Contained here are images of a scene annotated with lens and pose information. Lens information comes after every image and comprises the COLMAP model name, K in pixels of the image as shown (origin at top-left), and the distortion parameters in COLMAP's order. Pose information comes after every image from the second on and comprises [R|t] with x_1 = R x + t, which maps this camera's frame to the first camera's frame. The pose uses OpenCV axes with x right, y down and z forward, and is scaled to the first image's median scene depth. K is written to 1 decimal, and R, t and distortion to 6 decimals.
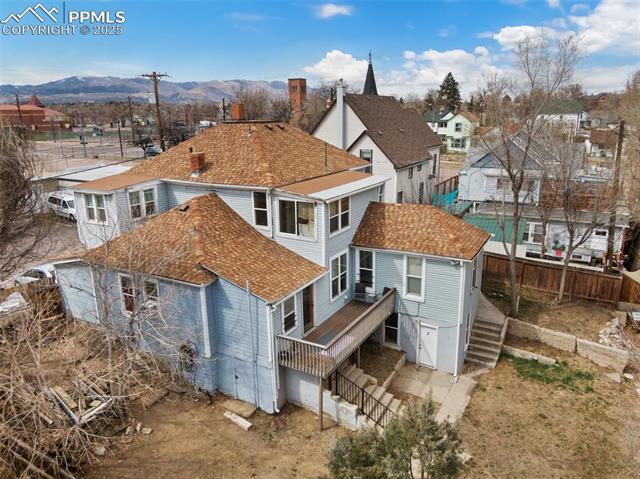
lens RADIAL K [[448.9, 0, 320.0], [0, 448.9, 239.5], [0, 0, 1]] dist [-0.003775, -0.001974]
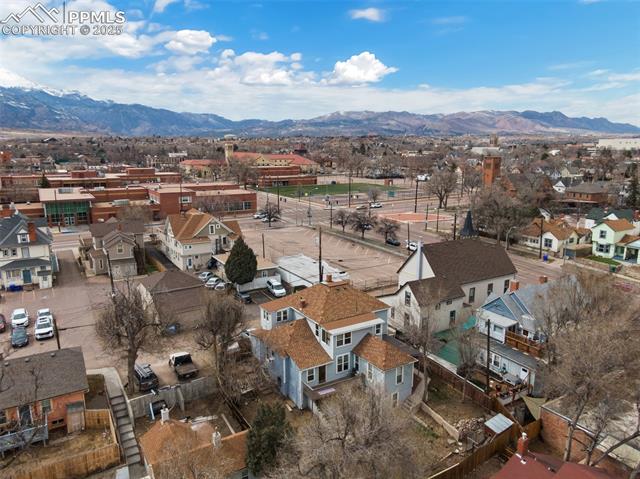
lens RADIAL K [[436.3, 0, 320.0], [0, 436.3, 239.5], [0, 0, 1]] dist [-0.002724, -0.001735]
pose [[0.873122, 0.103706, -0.476344, 0.985212], [-0.137827, 0.989759, -0.037149, -0.476085], [0.467613, 0.098088, 0.878474, -1.186327]]
